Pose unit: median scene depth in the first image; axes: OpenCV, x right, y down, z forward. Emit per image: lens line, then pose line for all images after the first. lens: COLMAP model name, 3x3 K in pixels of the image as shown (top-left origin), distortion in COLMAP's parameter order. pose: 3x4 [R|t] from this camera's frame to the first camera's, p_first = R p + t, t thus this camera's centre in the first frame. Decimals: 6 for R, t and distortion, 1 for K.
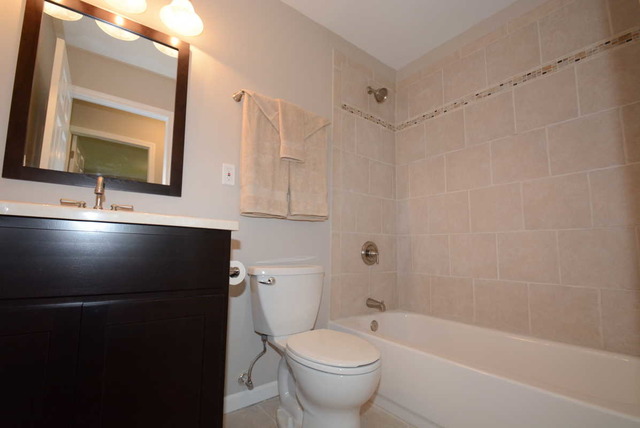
lens RADIAL K [[284.7, 0, 306.8], [0, 284.7, 218.3], [0, 0, 1]] dist [0.011755, -0.012431]
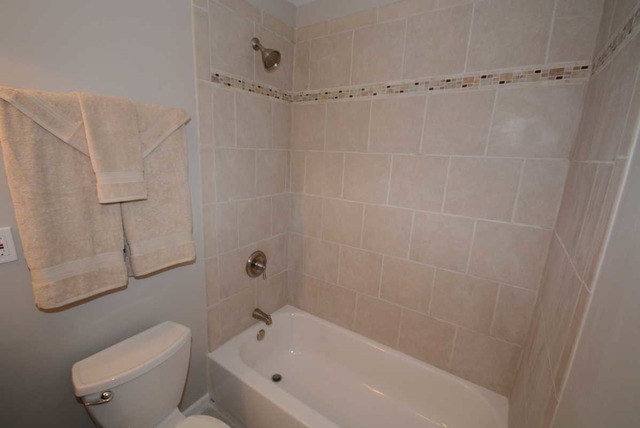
lens RADIAL K [[284.7, 0, 306.8], [0, 284.7, 218.3], [0, 0, 1]] dist [0.011755, -0.012431]
pose [[0.951962, -0.056044, 0.301043, 0.113315], [-0.051810, 0.939456, 0.338729, -0.315459], [-0.301800, -0.338055, 0.891423, 0.221986]]
